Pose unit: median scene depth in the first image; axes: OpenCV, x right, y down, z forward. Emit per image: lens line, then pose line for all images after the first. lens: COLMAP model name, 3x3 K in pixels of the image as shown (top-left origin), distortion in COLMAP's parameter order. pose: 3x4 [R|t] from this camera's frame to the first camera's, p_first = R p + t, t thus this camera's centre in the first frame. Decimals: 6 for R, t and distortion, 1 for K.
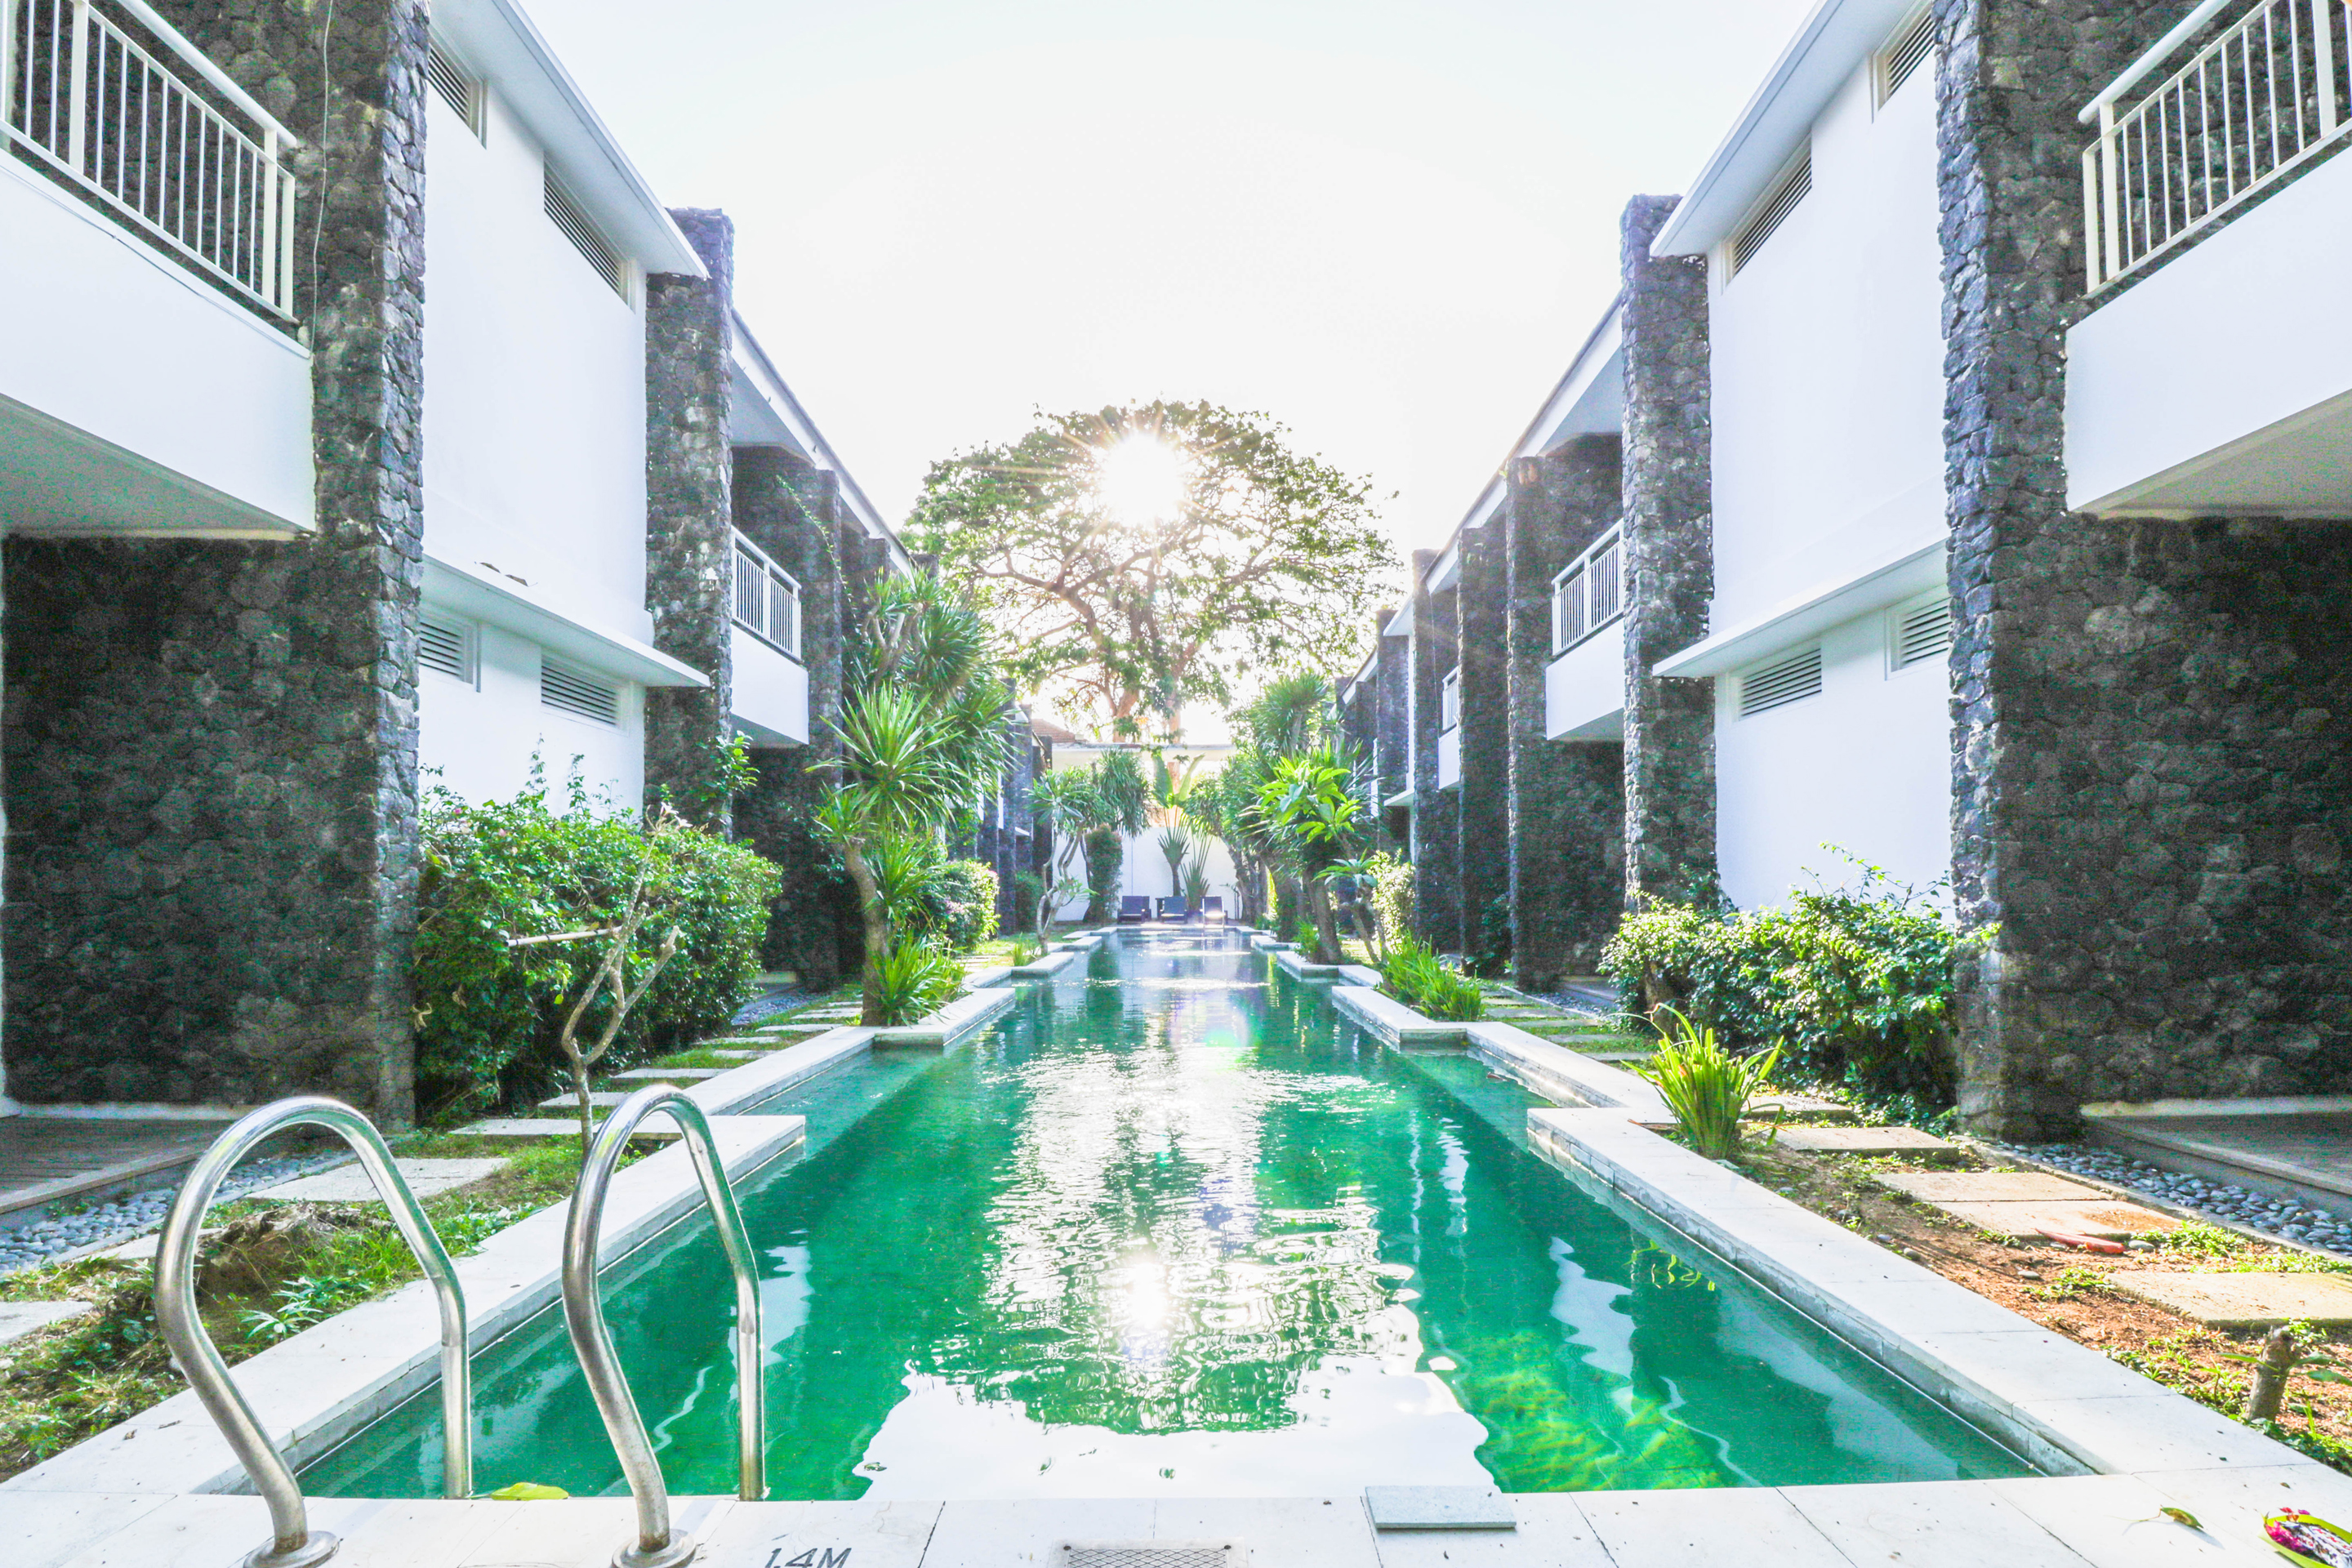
lens RADIAL K [[1139.4, 0, 1159.0], [0, 1139.4, 877.5], [0, 0, 1]] dist [-0.013321, -0.000409]
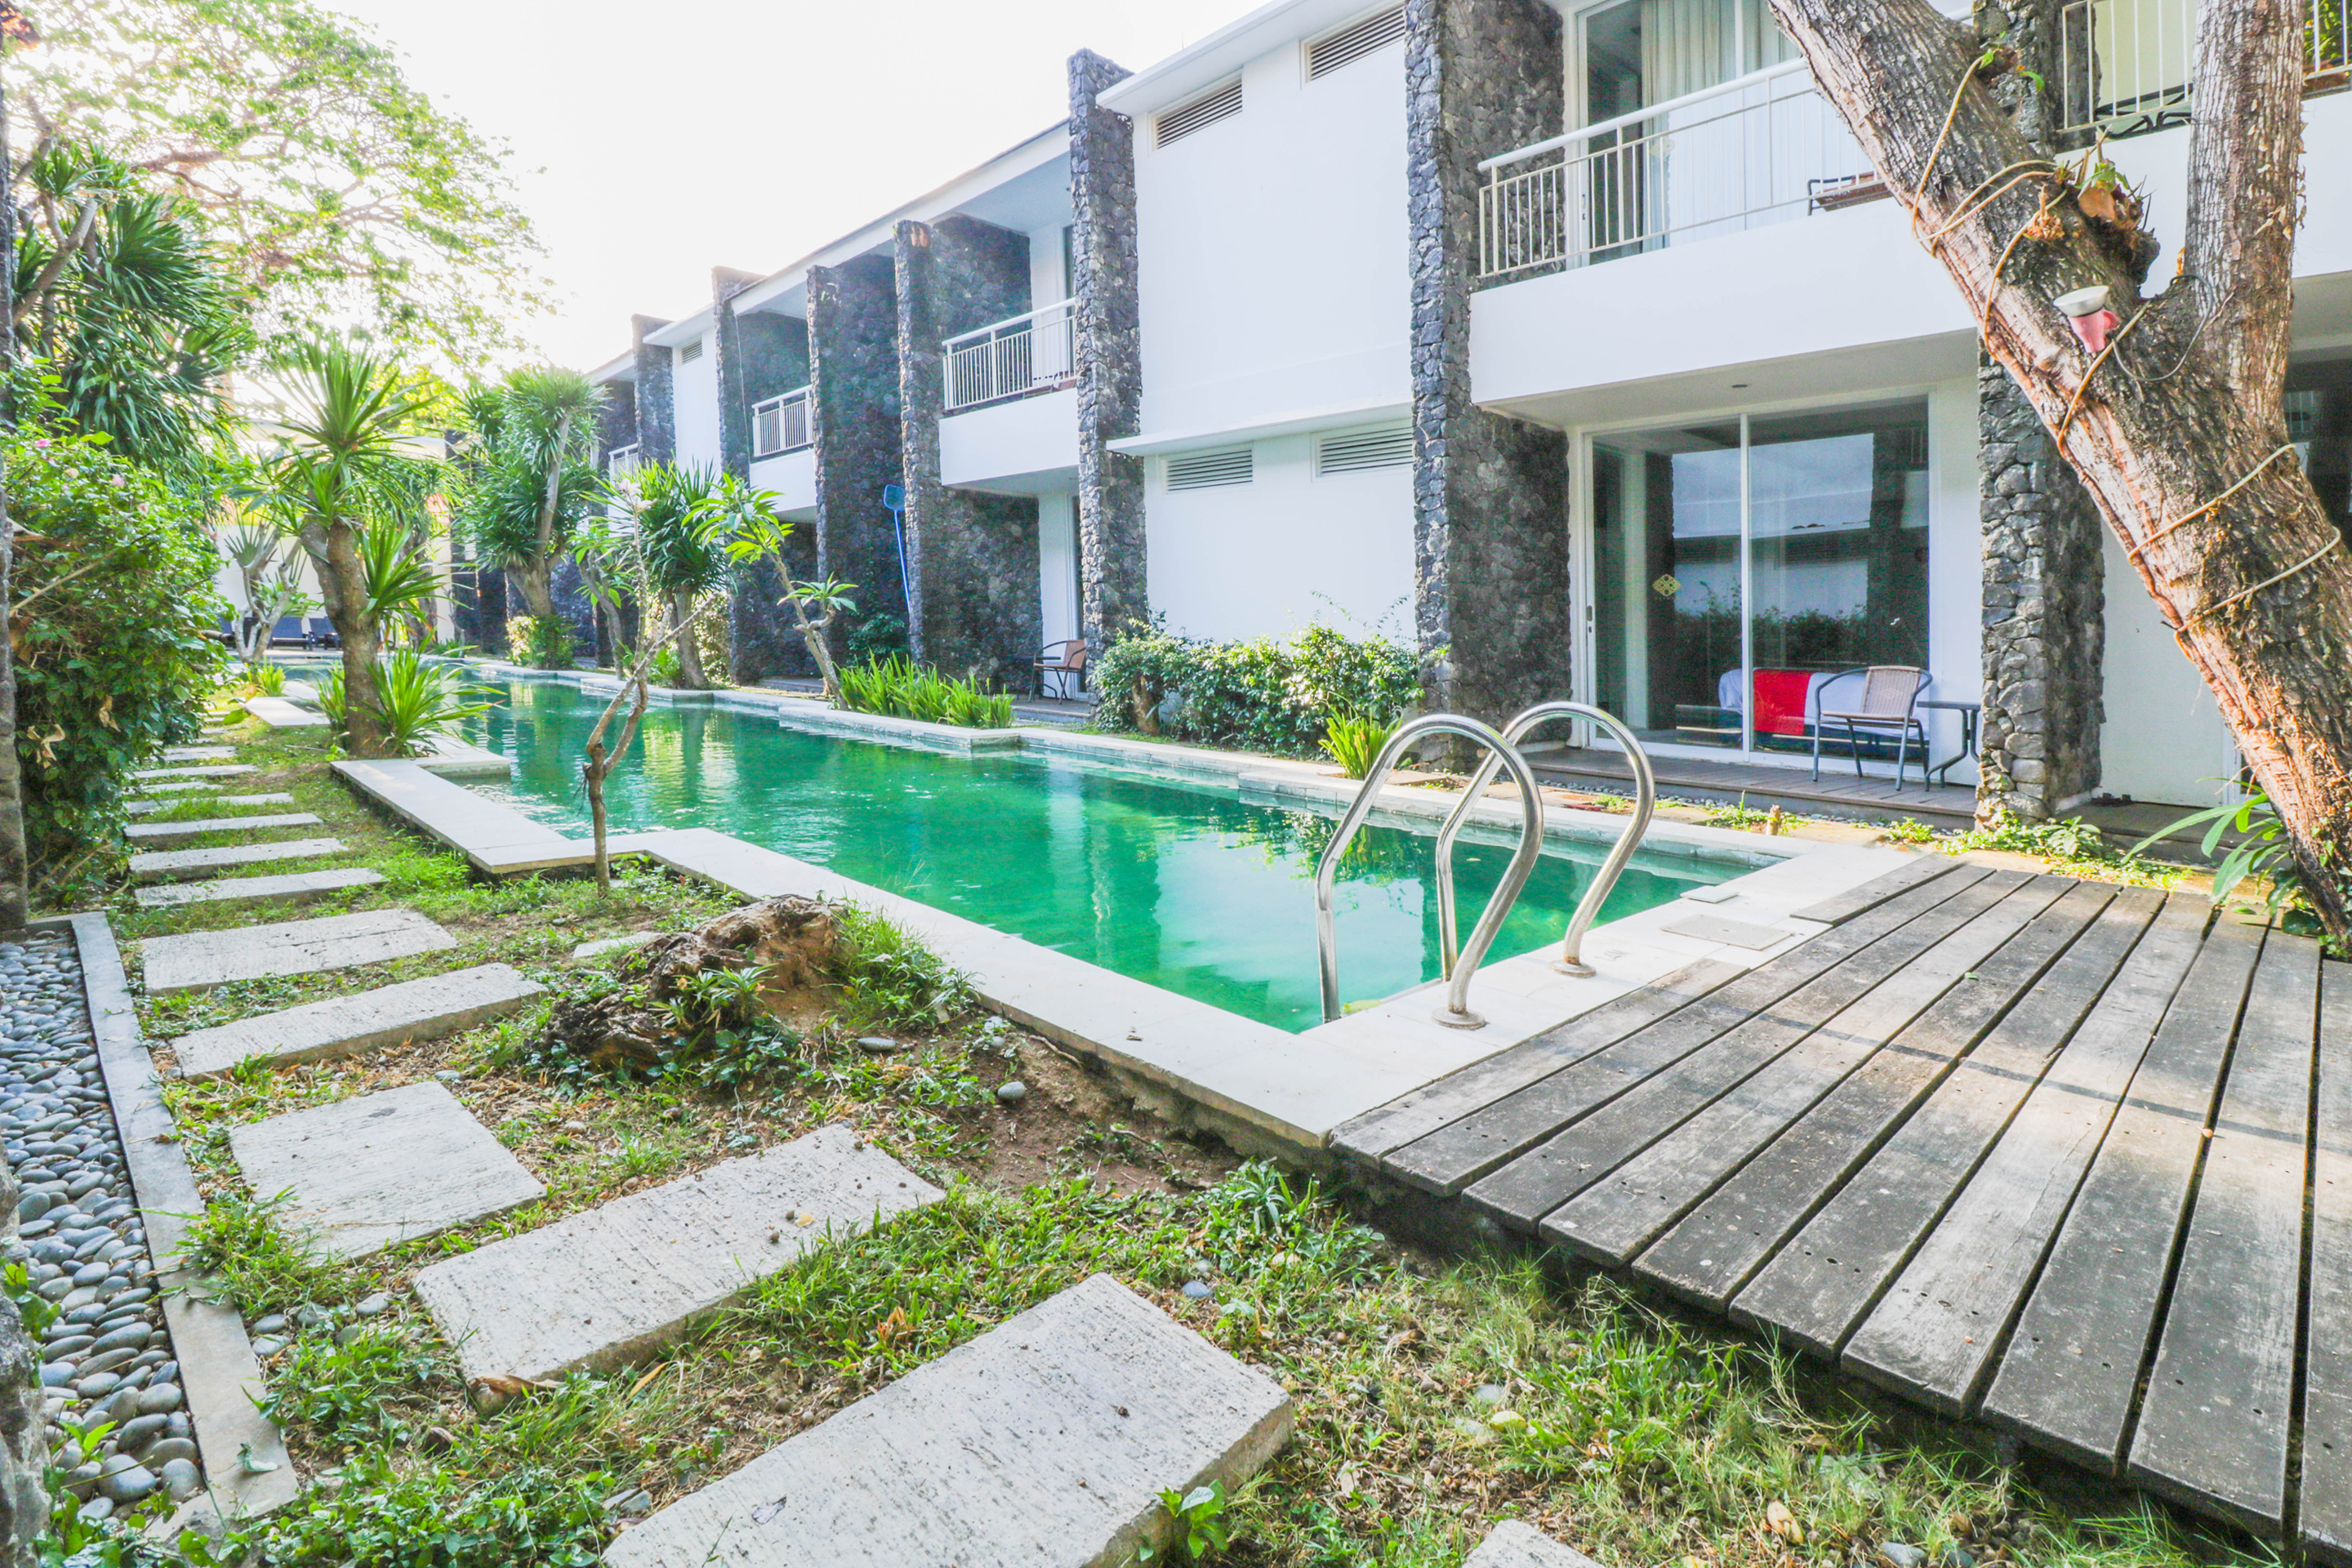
lens RADIAL K [[1138.0, 0, 1185.5], [0, 1138.0, 639.1], [0, 0, 1]] dist [-0.008192, -0.000233]
pose [[0.725832, 0.020336, 0.687571, -0.639662], [-0.037187, 0.999261, 0.009702, 0.027363], [-0.686866, -0.032611, 0.726052, 0.043446]]
